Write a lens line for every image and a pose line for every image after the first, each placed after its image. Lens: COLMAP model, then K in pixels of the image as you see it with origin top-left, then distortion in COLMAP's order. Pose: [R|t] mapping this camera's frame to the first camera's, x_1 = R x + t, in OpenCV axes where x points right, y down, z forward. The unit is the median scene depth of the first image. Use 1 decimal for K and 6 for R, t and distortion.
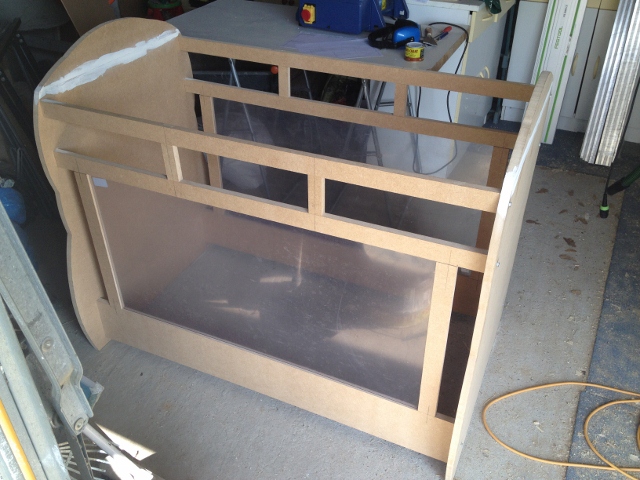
lens RADIAL K [[610.9, 0, 320.0], [0, 610.9, 240.0], [0, 0, 1]] dist [0.088469, -0.187421]
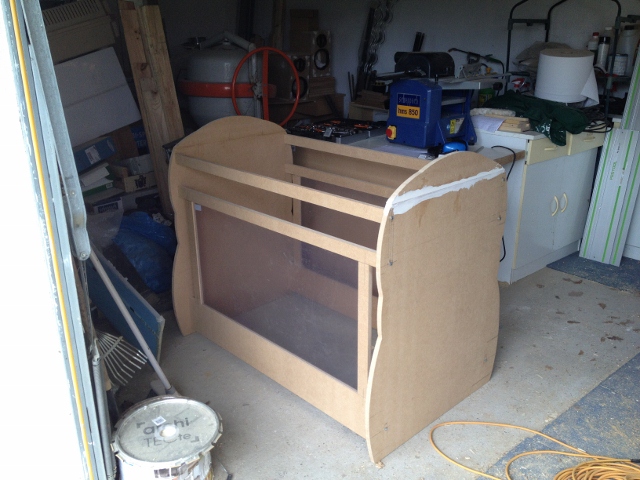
lens RADIAL K [[610.9, 0, 320.0], [0, 610.9, 240.0], [0, 0, 1]] dist [0.088469, -0.187421]
pose [[0.928168, 0.122862, -0.351295, 0.439069], [-0.206675, 0.955165, -0.212004, 0.226490], [0.309498, 0.269379, 0.911946, -0.265557]]
